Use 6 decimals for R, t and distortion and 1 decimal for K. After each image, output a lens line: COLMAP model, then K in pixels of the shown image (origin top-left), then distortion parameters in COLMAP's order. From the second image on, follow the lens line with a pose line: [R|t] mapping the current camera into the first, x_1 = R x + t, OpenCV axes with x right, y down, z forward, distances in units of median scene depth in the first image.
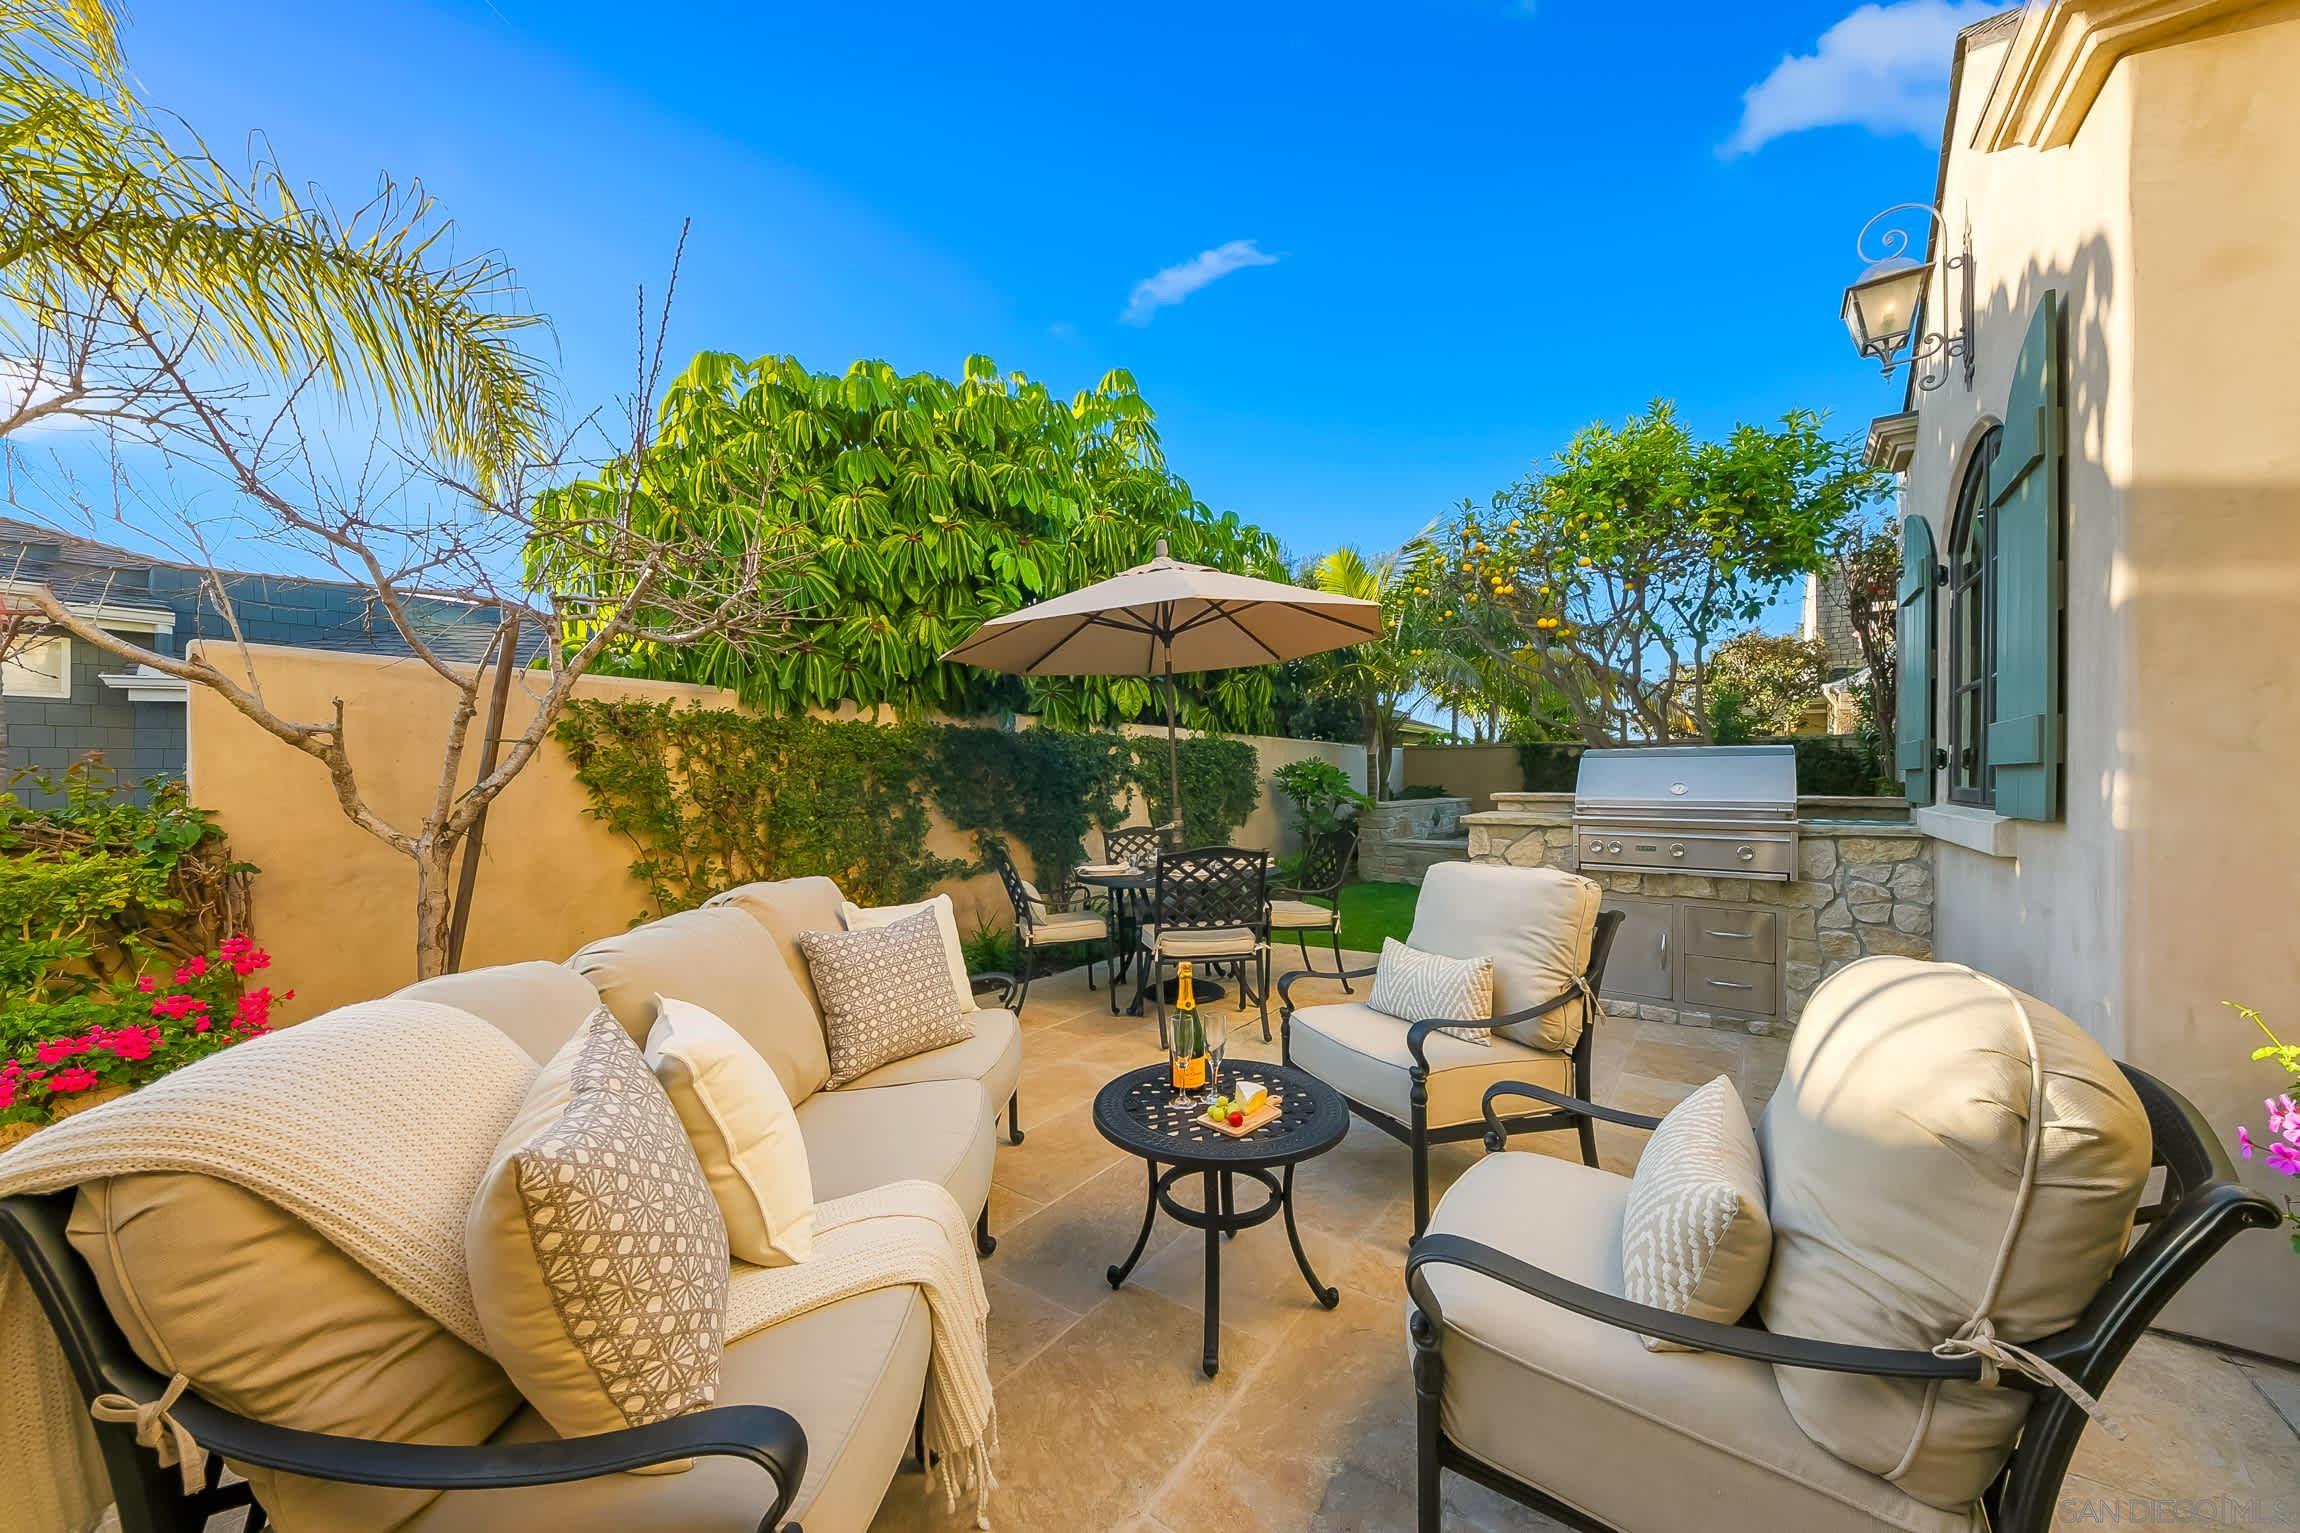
lens RADIAL K [[807.8, 0, 1160.8], [0, 807.8, 782.0], [0, 0, 1]] dist [0.007493, -0.002590]
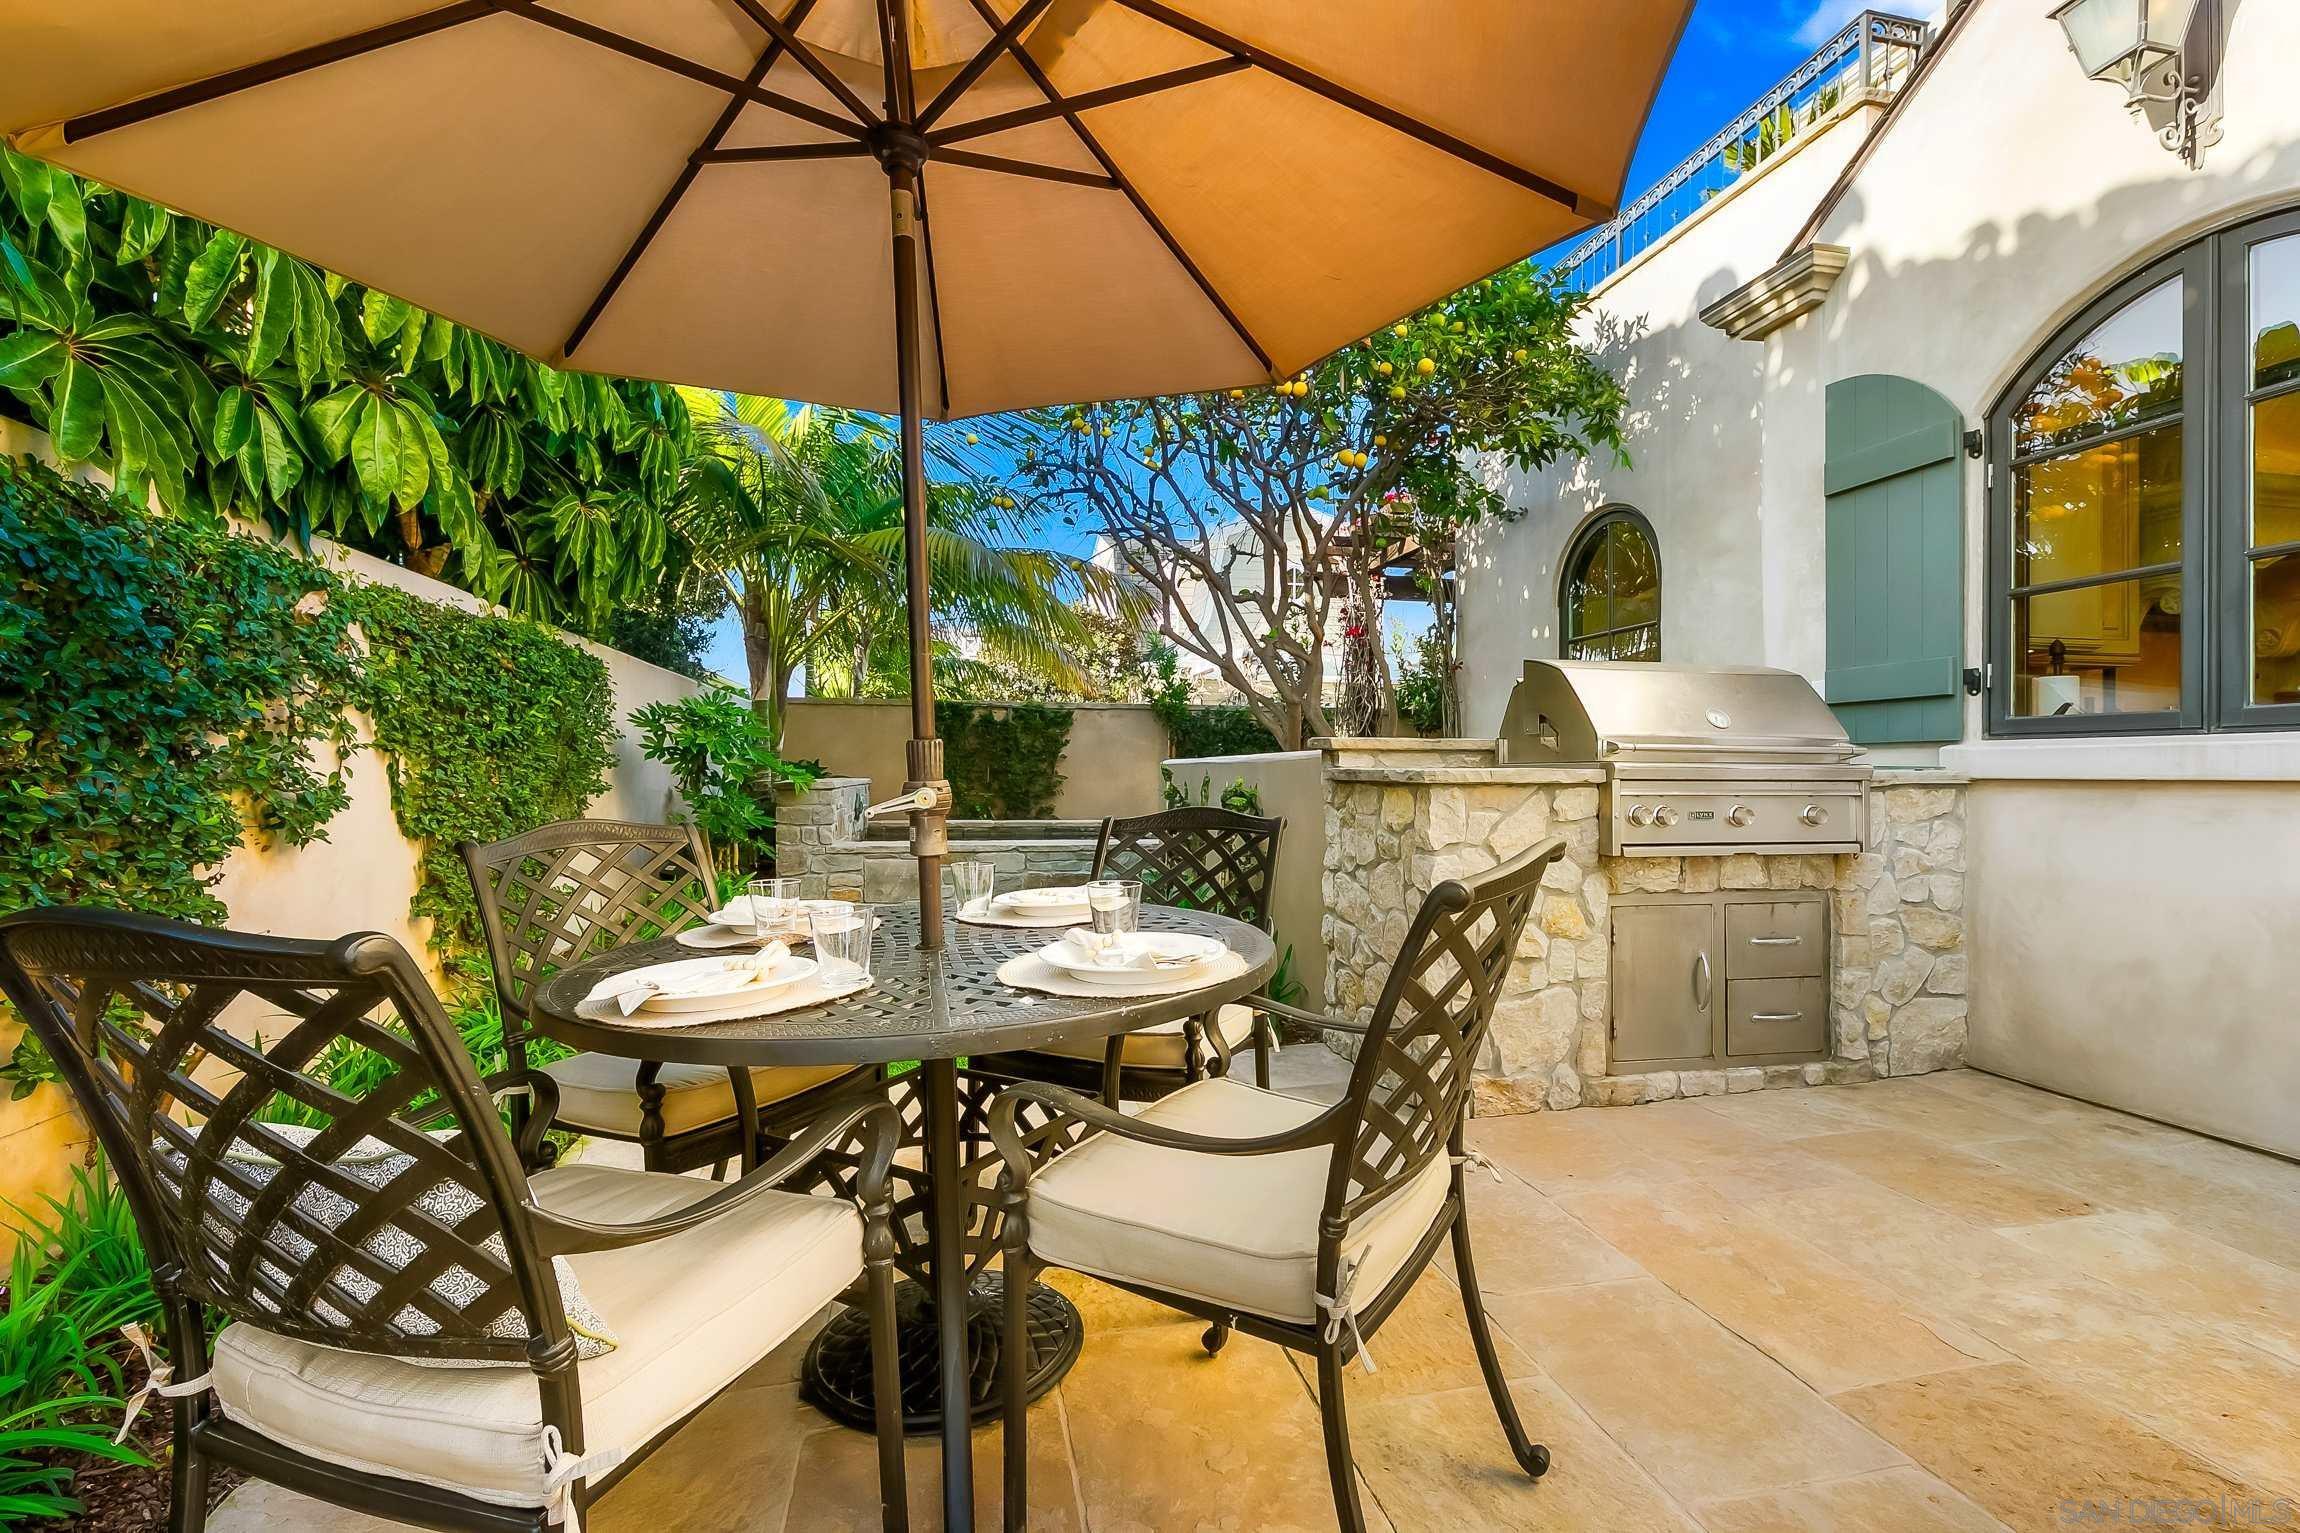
lens RADIAL K [[1006.7, 0, 1155.8], [0, 1006.7, 779.4], [0, 0, 1]] dist [0.002594, 0.000124]
pose [[0.671067, -0.004902, 0.741381, -0.140171], [-0.001085, 0.999971, 0.007594, 0.030647], [-0.741396, -0.005901, 0.671042, 0.486013]]
